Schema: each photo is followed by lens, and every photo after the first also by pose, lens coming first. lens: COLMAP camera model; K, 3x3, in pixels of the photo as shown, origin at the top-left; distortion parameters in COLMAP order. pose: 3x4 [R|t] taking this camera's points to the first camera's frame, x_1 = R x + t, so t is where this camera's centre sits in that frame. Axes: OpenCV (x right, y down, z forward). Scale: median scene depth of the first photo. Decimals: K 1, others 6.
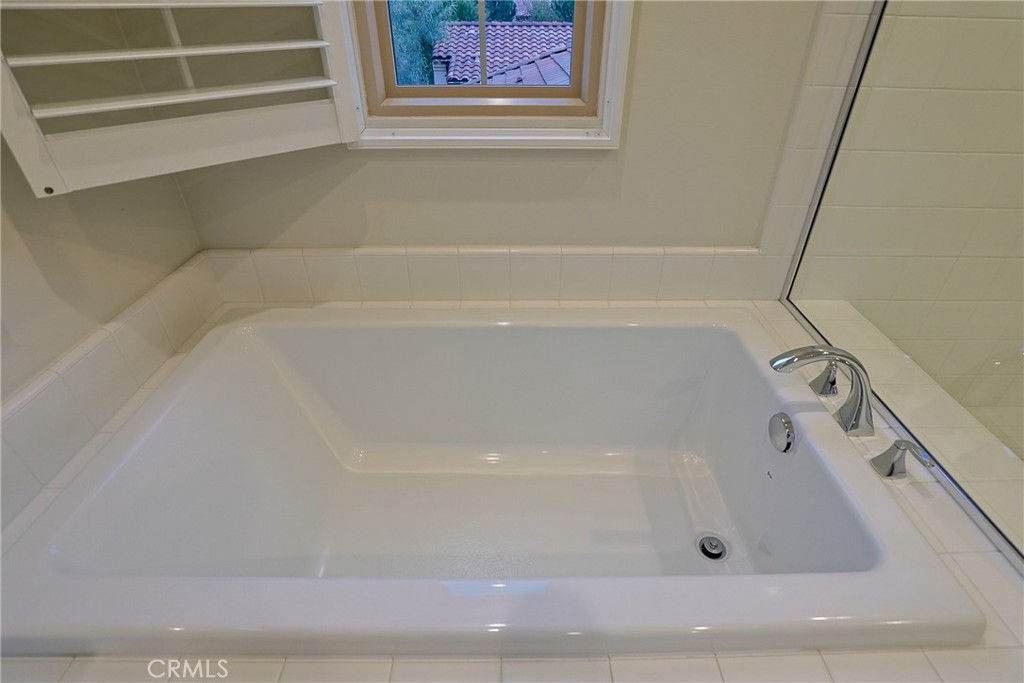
lens RADIAL K [[503.3, 0, 528.7], [0, 503.3, 351.5], [0, 0, 1]] dist [-0.027435, 0.001011]
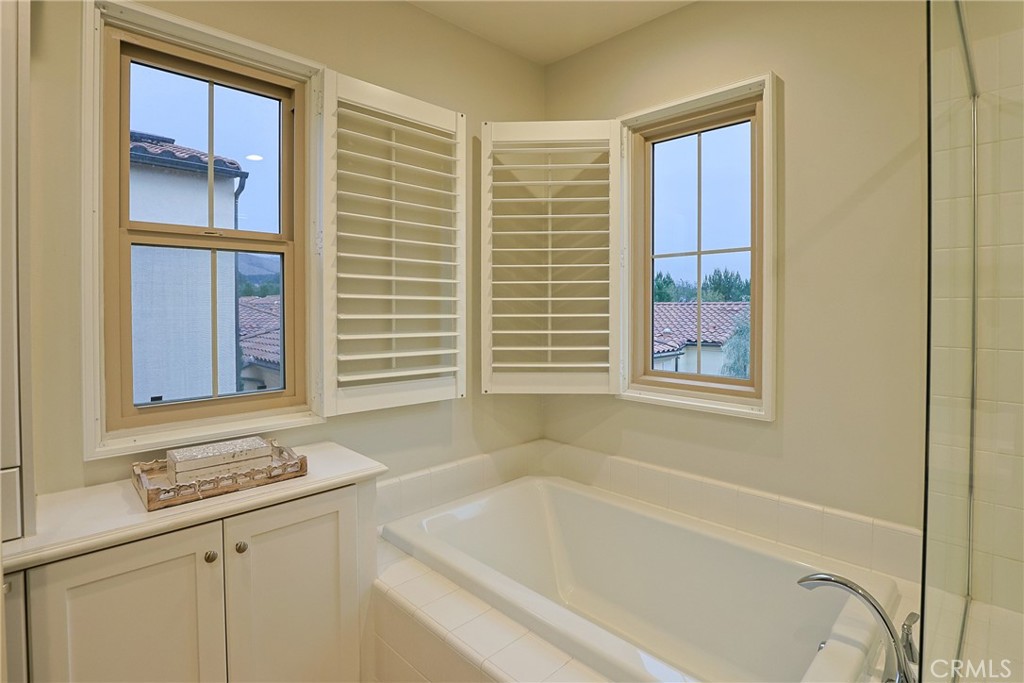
lens RADIAL K [[503.3, 0, 517.0], [0, 503.3, 315.4], [0, 0, 1]] dist [-0.027435, 0.001011]
pose [[0.688756, 0.004873, -0.724977, 0.670778], [-0.407217, 0.829934, -0.381293, 0.178774], [0.599824, 0.557841, 0.573607, -0.411162]]
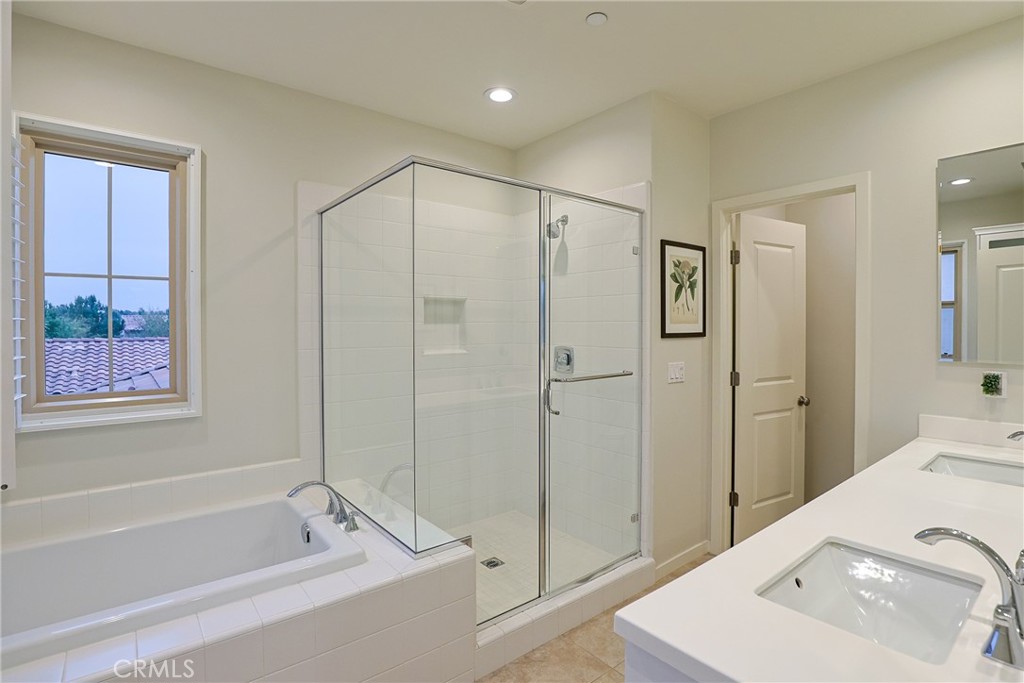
lens RADIAL K [[503.3, 0, 526.6], [0, 503.3, 336.9], [0, 0, 1]] dist [-0.027435, 0.001011]
pose [[0.788892, -0.022112, 0.614134, 0.001041], [0.351781, 0.835667, -0.421795, 0.525471], [-0.503885, 0.548791, 0.667030, -0.951740]]
